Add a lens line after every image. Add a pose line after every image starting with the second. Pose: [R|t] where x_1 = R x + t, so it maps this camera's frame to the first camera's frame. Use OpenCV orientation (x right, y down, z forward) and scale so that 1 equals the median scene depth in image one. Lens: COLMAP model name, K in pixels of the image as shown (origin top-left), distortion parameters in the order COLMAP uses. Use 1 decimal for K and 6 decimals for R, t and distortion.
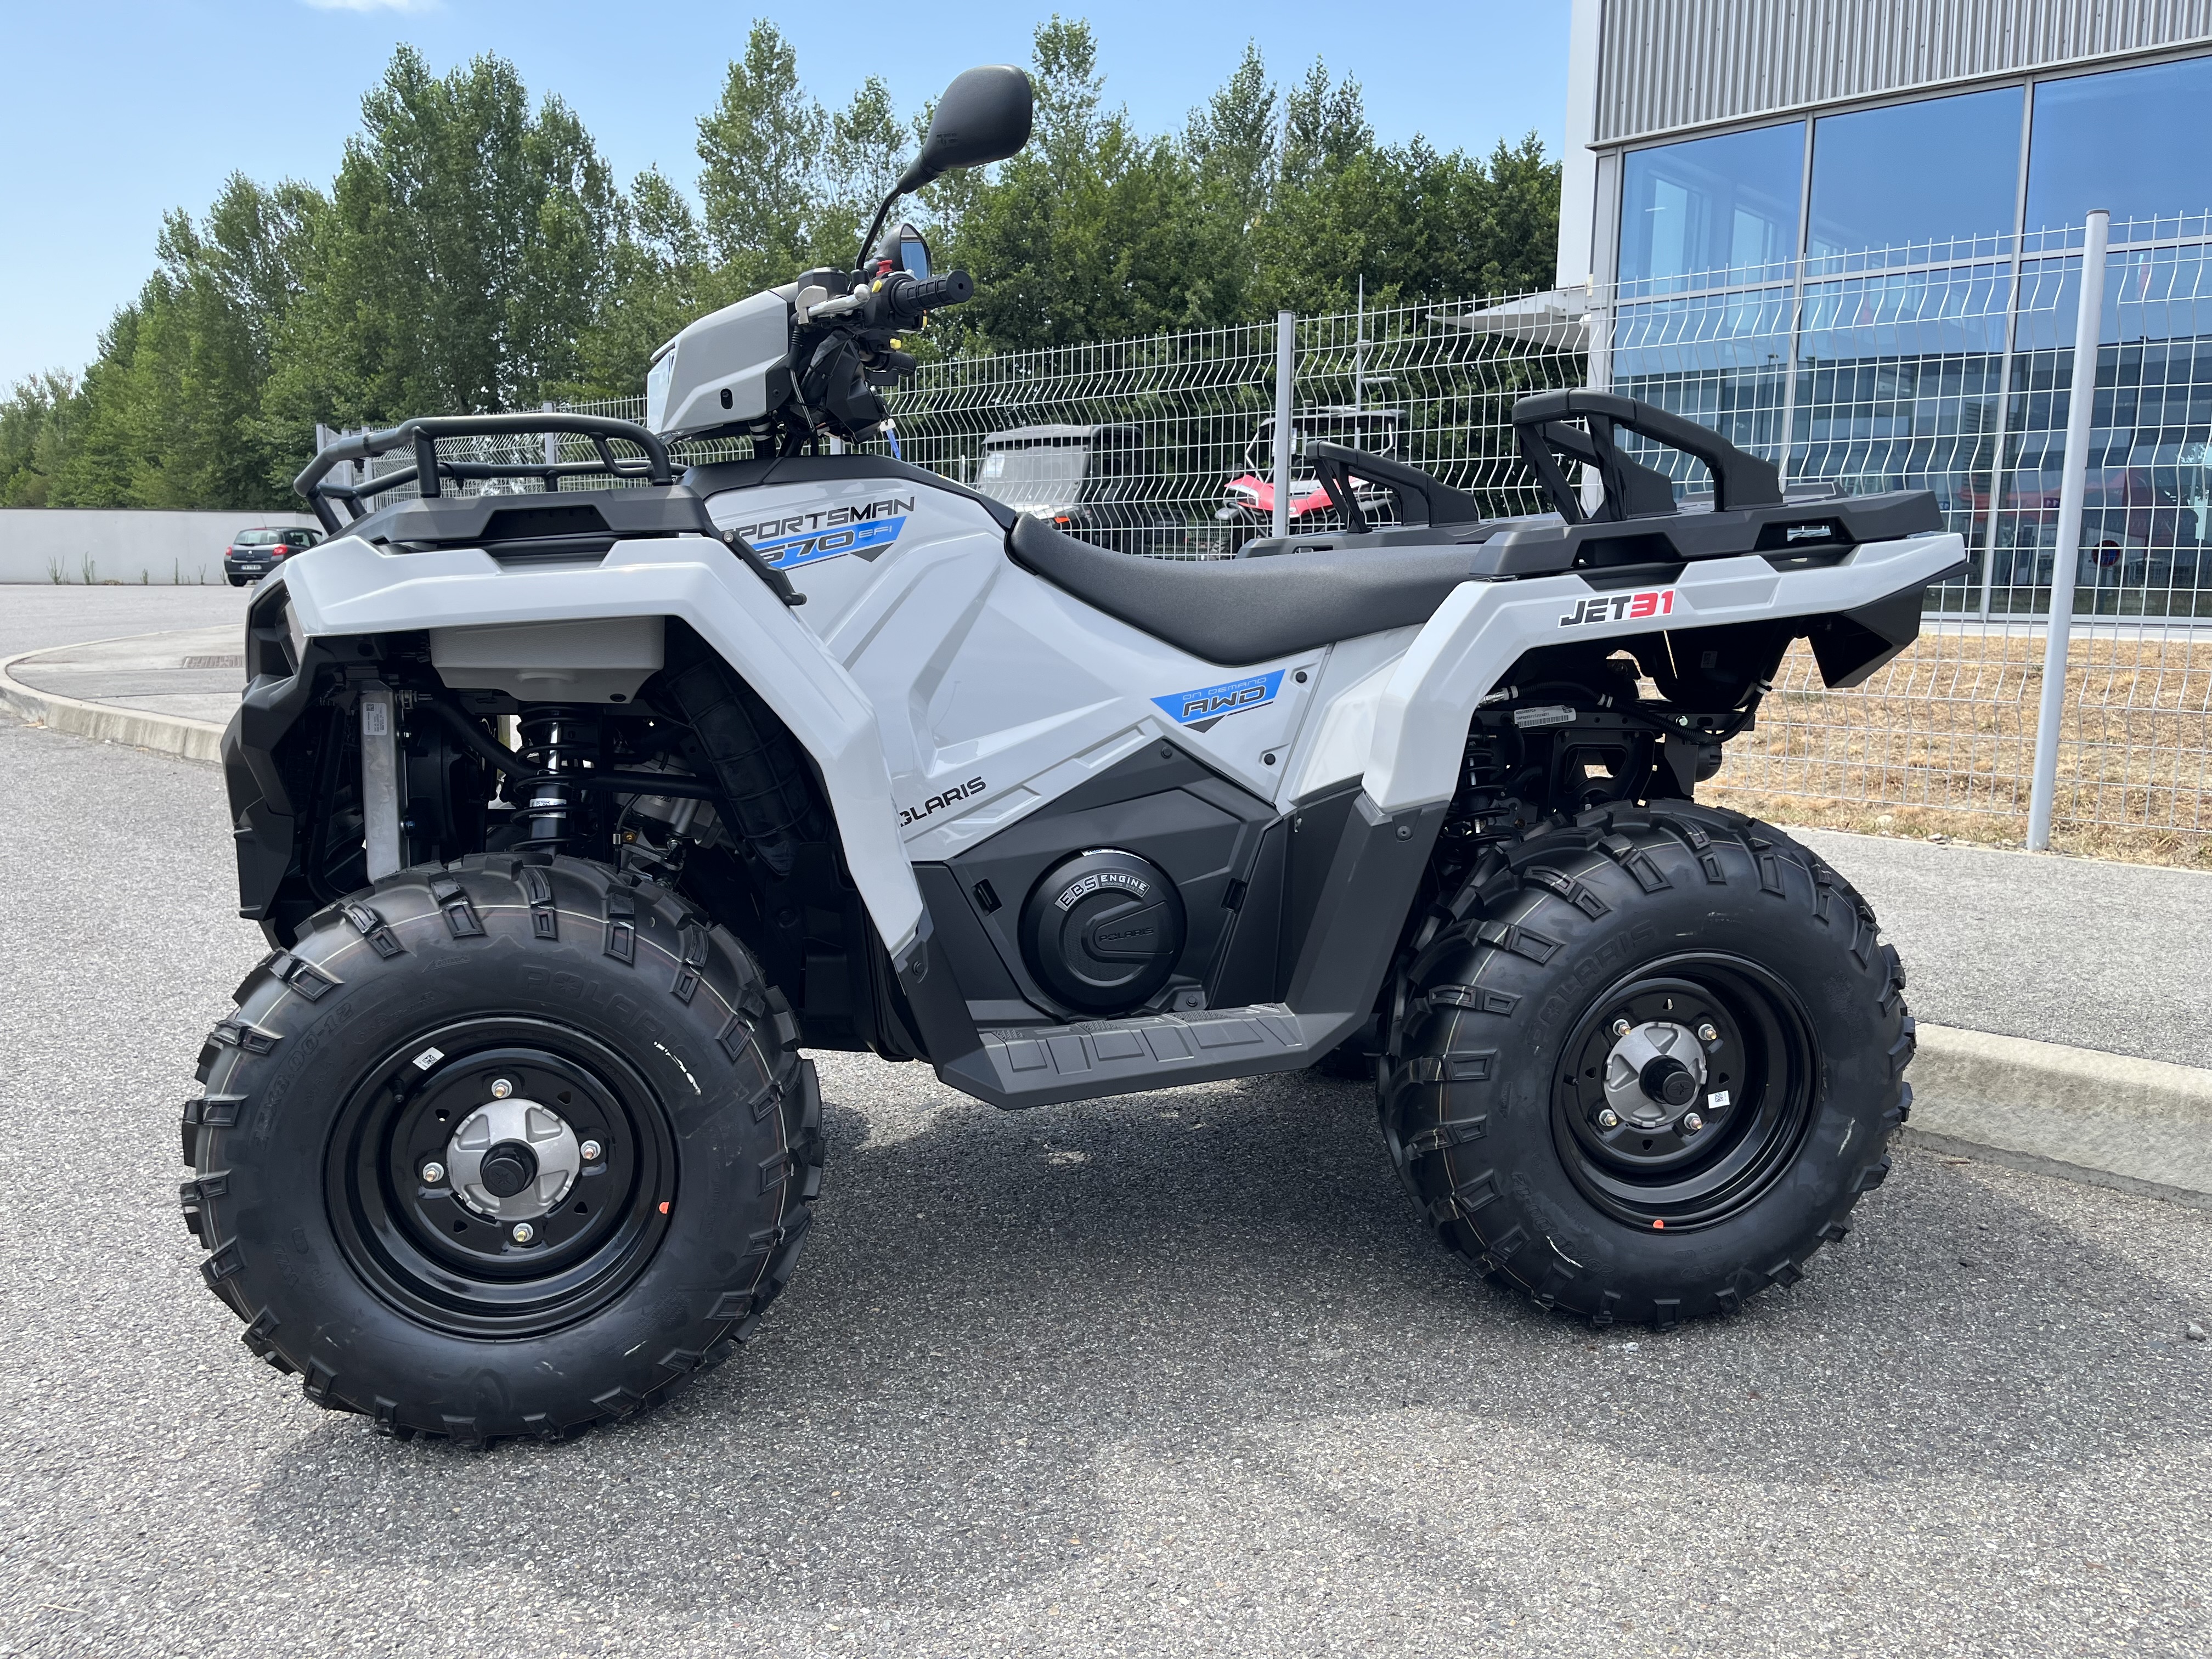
lens RADIAL K [[1663.0, 0, 1114.7], [0, 1663.0, 850.6], [0, 0, 1]] dist [0.071015, -0.095730]
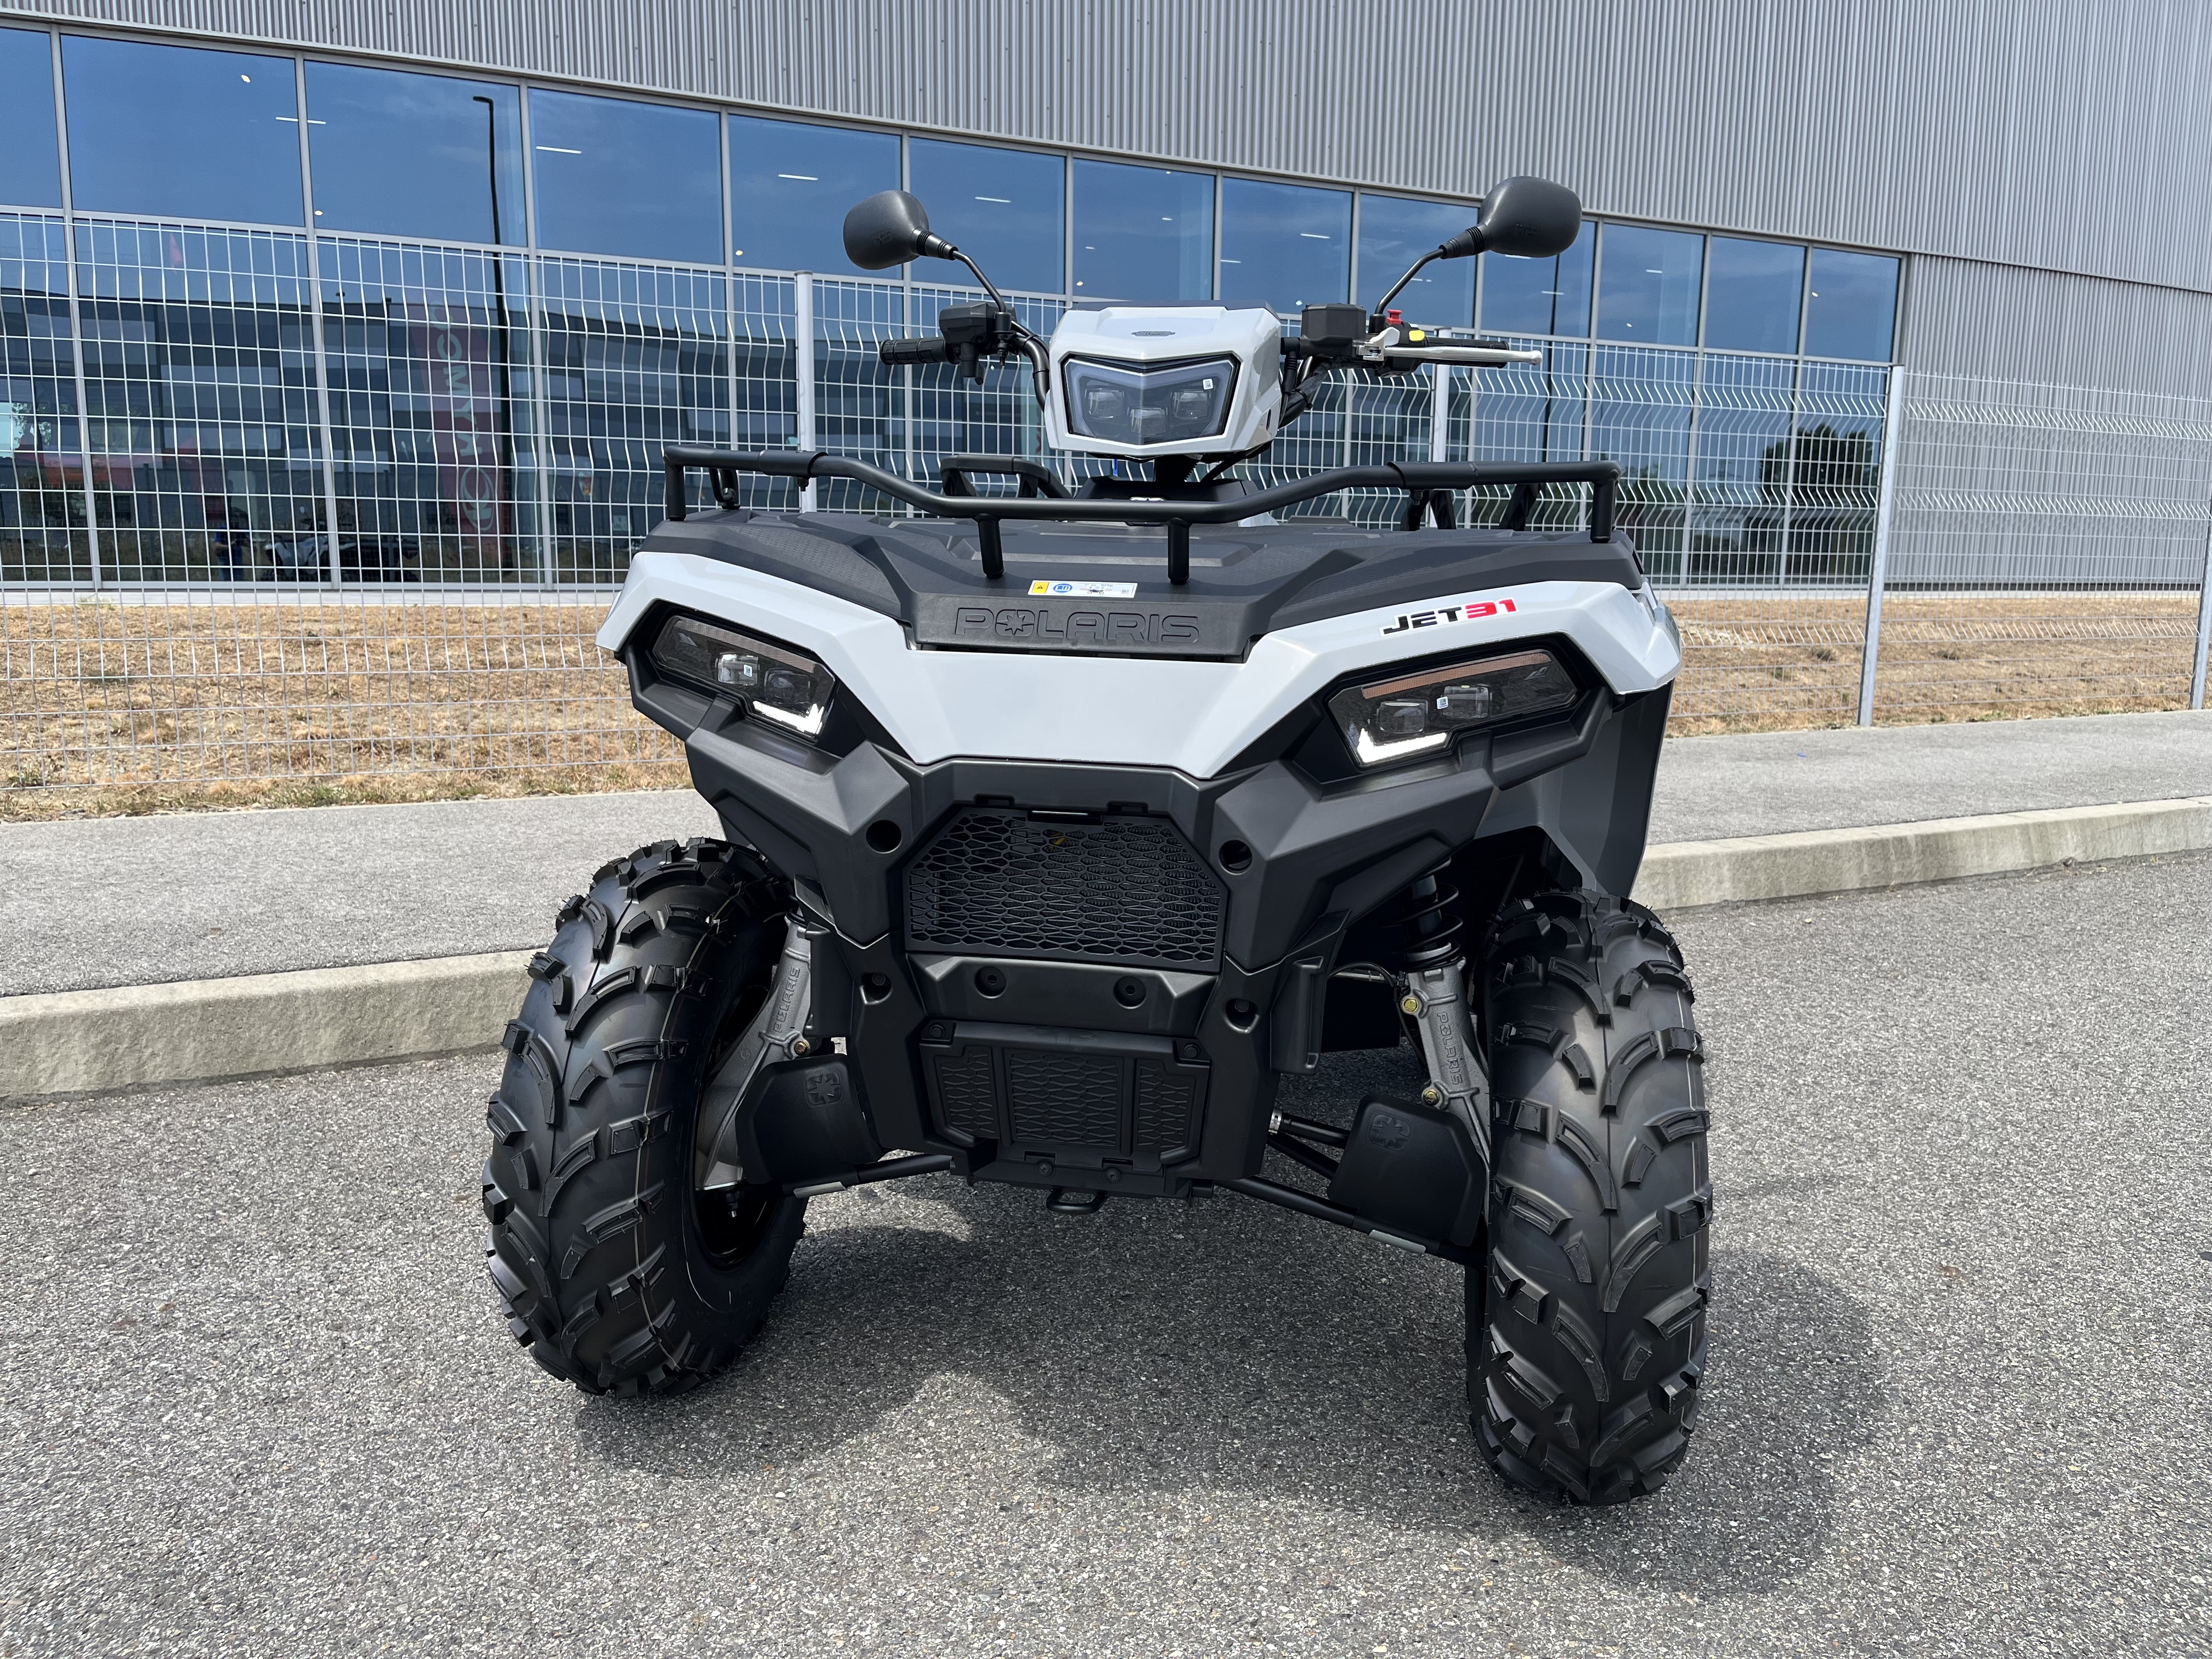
lens RADIAL K [[1663.0, 0, 1098.5], [0, 1663.0, 851.1], [0, 0, 1]] dist [0.071015, -0.095730]
pose [[0.354249, -0.168938, 0.919765, -1.117514], [0.144587, 0.981614, 0.124610, -0.154033], [-0.923906, 0.088843, 0.372163, 0.718890]]
